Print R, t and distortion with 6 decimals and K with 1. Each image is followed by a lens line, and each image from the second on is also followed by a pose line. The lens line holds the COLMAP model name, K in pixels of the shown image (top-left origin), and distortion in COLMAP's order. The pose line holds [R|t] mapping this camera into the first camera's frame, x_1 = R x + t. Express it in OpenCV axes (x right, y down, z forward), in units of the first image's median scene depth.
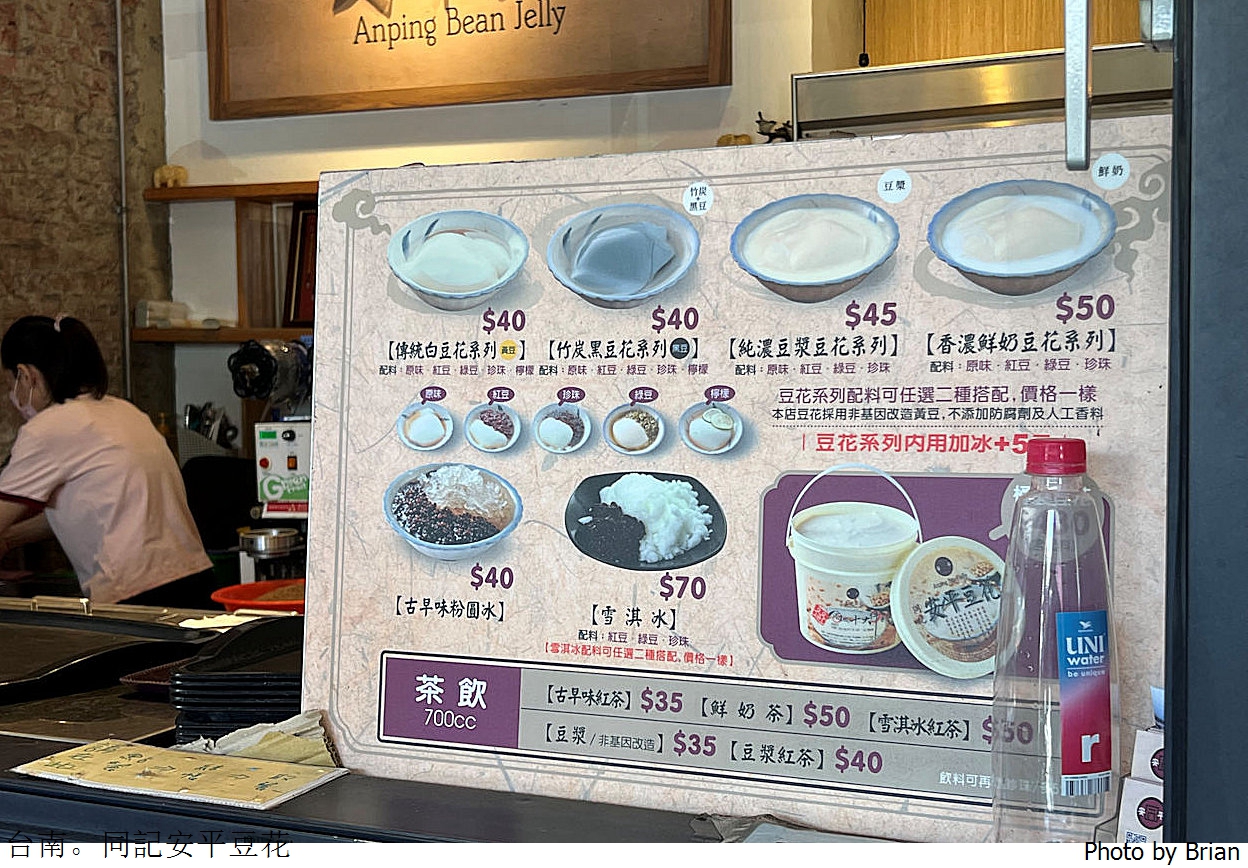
lens RADIAL K [[1712.7, 0, 624.0], [0, 1712.7, 434.0], [0, 0, 1]] dist [0.260580, -0.886130]
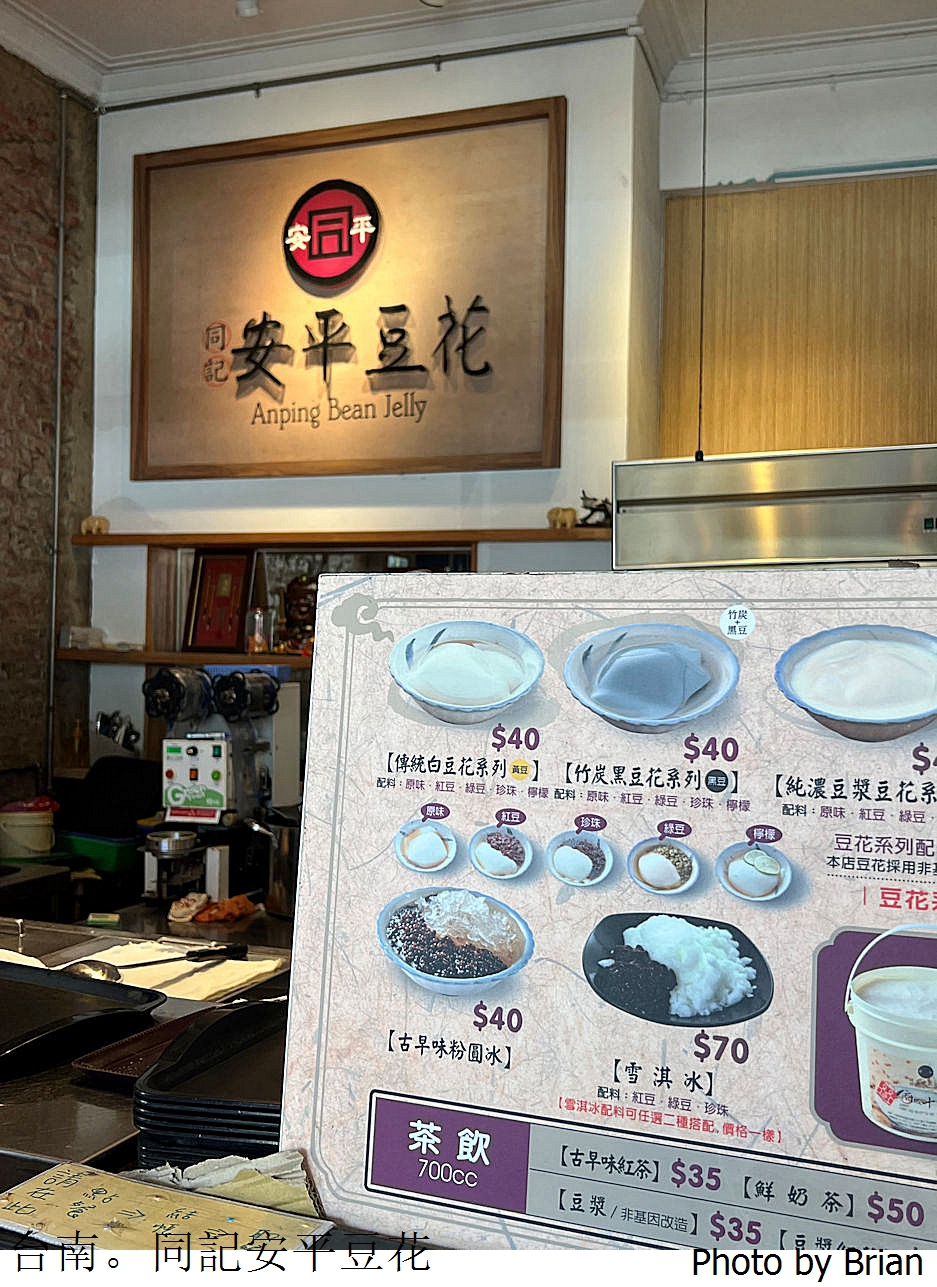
lens RADIAL K [[1308.0, 0, 473.0], [0, 1308.0, 621.0], [0, 0, 1]] dist [0.147576, -0.355394]
pose [[0.998735, 0.029215, 0.040919, -0.125114], [-0.026123, 0.996905, -0.074154, -0.076382], [-0.042959, 0.072991, 0.996407, 0.274276]]
